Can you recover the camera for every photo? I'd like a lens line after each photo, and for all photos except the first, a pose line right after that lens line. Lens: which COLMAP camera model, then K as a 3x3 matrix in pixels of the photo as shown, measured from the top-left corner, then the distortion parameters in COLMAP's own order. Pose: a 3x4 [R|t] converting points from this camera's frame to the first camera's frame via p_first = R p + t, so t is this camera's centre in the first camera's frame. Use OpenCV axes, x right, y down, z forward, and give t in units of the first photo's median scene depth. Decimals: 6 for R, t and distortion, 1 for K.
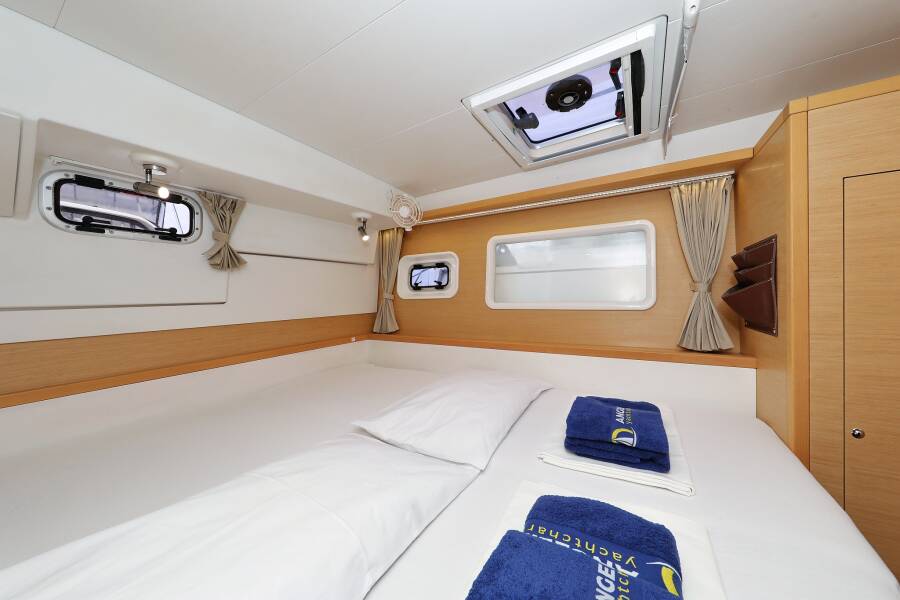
lens RADIAL K [[286.4, 0, 465.4], [0, 286.4, 297.6], [0, 0, 1]] dist [-0.000063, -0.000025]
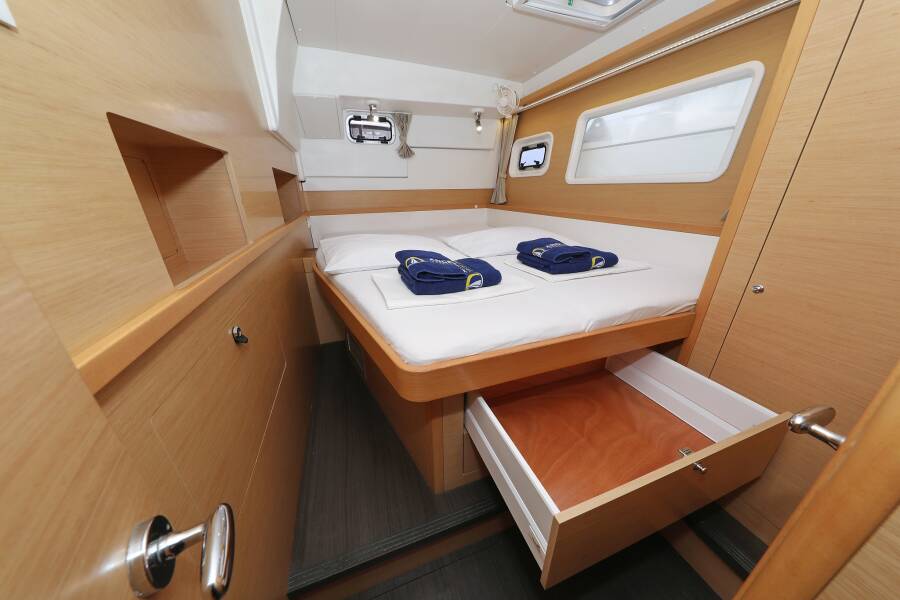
lens RADIAL K [[284.4, 0, 450.0], [0, 284.4, 300.0], [0, 0, 1]] dist [0.000764, 0.000003]
pose [[0.741221, 0.252609, -0.621916, 0.577820], [-0.015608, 0.932725, 0.360251, 0.070389], [0.671079, -0.257319, 0.695298, -0.263318]]
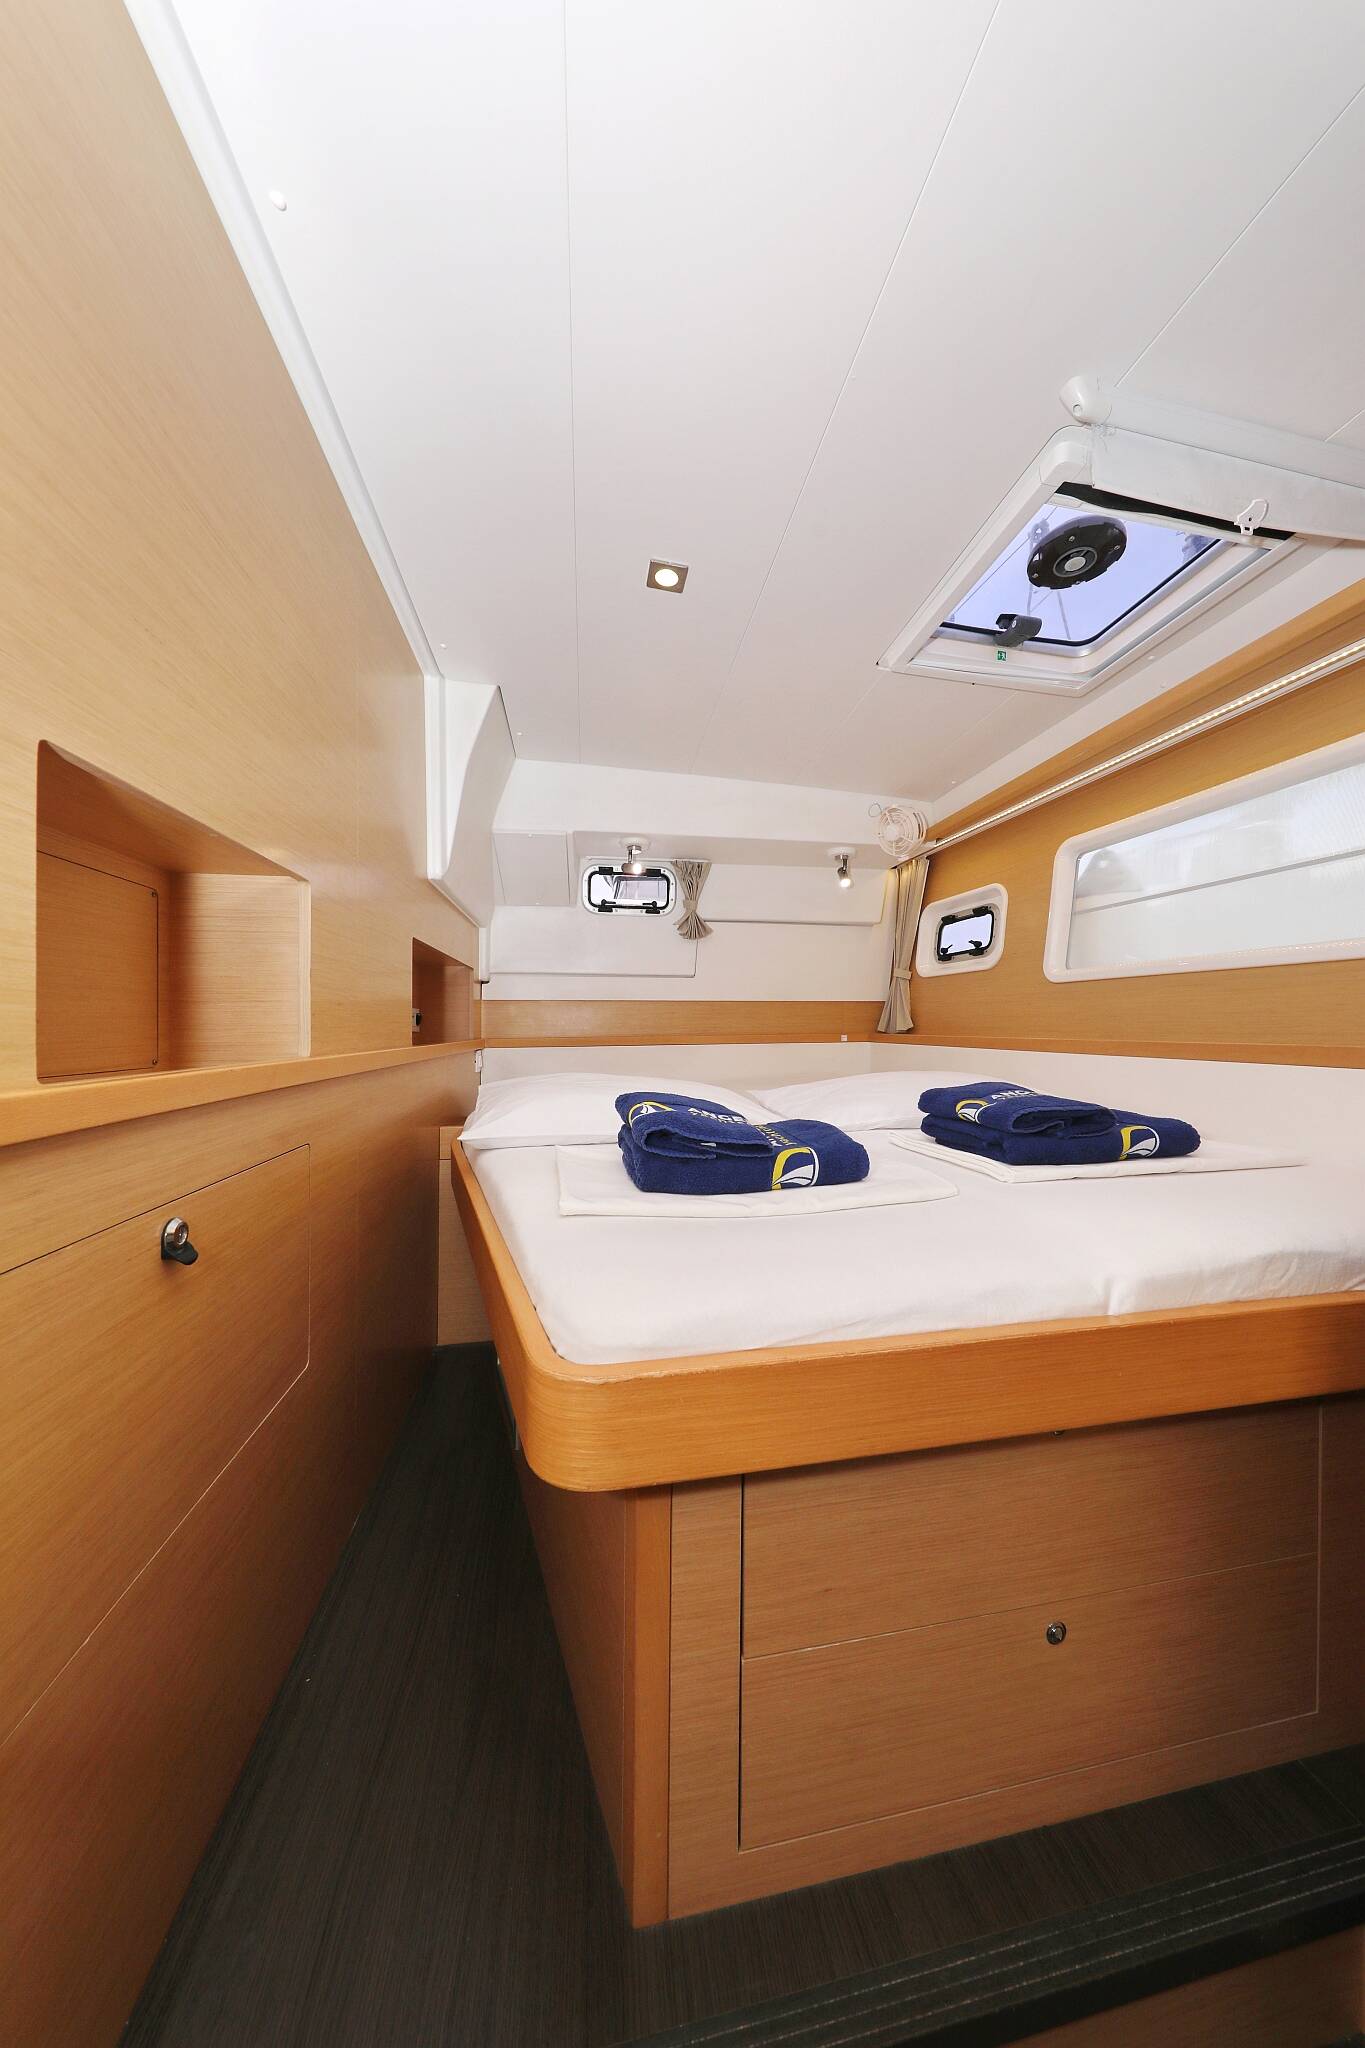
lens RADIAL K [[647.2, 0, 716.4], [0, 647.2, 1025.9], [0, 0, 1]] dist [0.000764, 0.000003]
pose [[0.630651, 0.008796, -0.776016, 0.606330], [-0.028246, 0.999533, -0.011626, 0.146730], [0.775552, 0.029251, 0.630605, -0.185204]]
